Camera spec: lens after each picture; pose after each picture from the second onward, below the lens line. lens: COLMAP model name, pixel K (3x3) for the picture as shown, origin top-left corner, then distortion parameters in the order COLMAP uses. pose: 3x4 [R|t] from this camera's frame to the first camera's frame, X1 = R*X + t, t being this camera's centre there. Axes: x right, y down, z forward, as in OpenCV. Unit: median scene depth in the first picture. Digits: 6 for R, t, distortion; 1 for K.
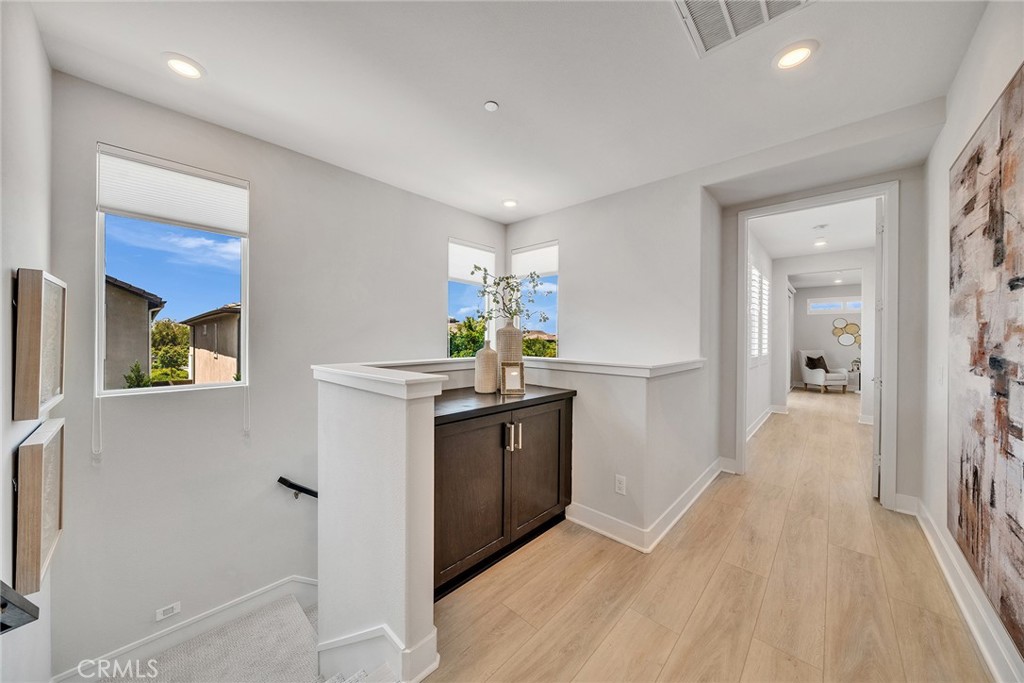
lens RADIAL K [[347.1, 0, 513.7], [0, 347.1, 339.2], [0, 0, 1]] dist [-0.002869, -0.000603]
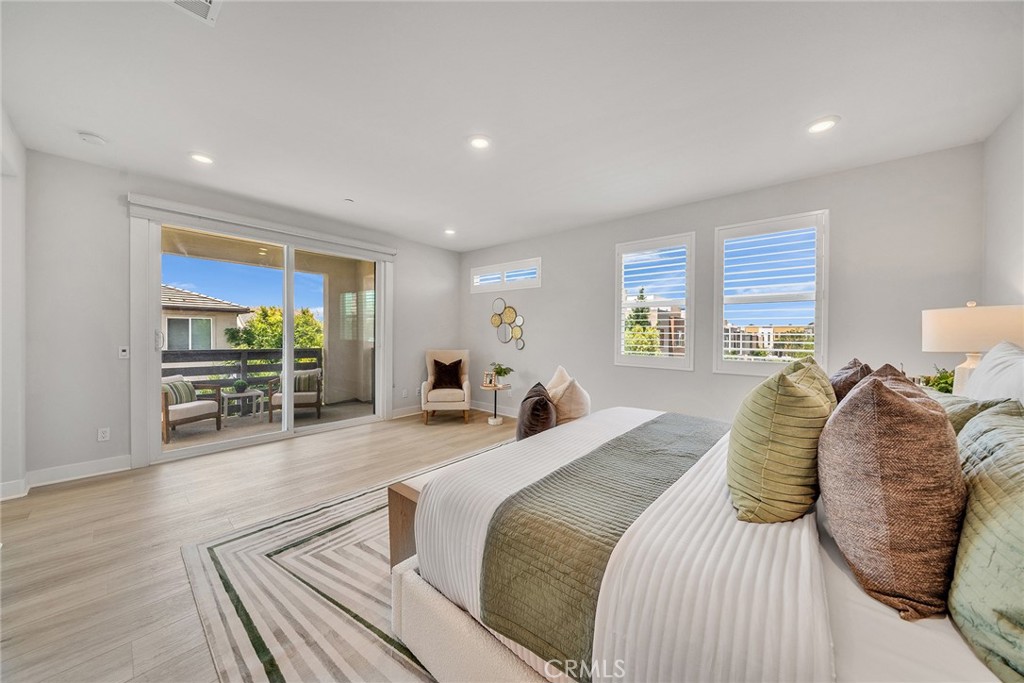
lens RADIAL K [[347.1, 0, 517.4], [0, 347.1, 340.7], [0, 0, 1]] dist [-0.002869, -0.000603]
pose [[0.999345, -0.006513, 0.035594, 0.997704], [0.006125, 0.999921, 0.011007, 0.009515], [-0.035663, -0.010782, 0.999306, 0.399836]]
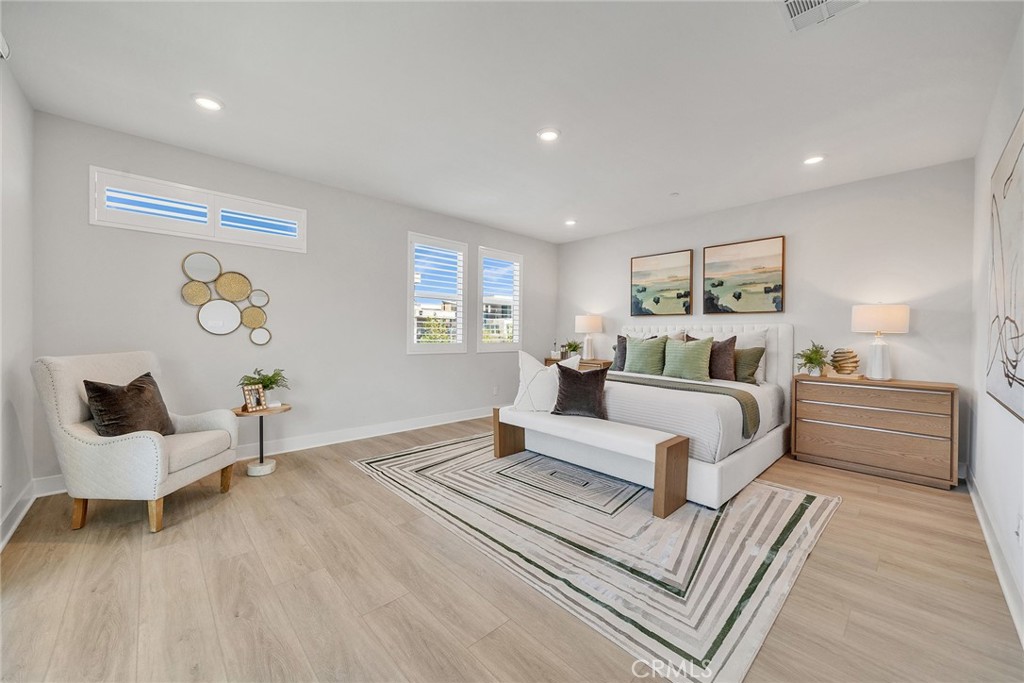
lens RADIAL K [[382.7, 0, 508.5], [0, 382.7, 335.0], [0, 0, 1]] dist [-0.010174, -0.000159]
pose [[0.085977, -0.017441, 0.996144, 0.634020], [0.006769, 0.999834, 0.016922, 0.015187], [-0.996274, 0.005288, 0.086080, 0.709298]]
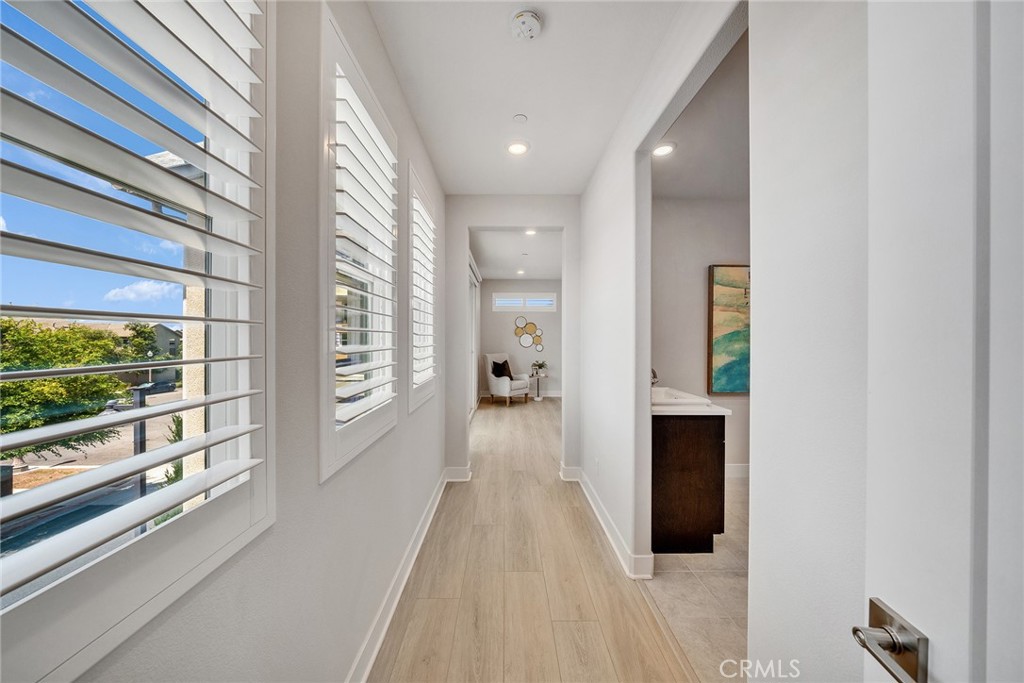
lens RADIAL K [[347.1, 0, 512.2], [0, 347.1, 341.2], [0, 0, 1]] dist [-0.002869, -0.000603]
pose [[0.721309, -0.013092, 0.692489, 0.321353], [0.007799, 0.999911, 0.010781, -0.006881], [-0.692569, -0.002376, 0.721348, 0.388099]]
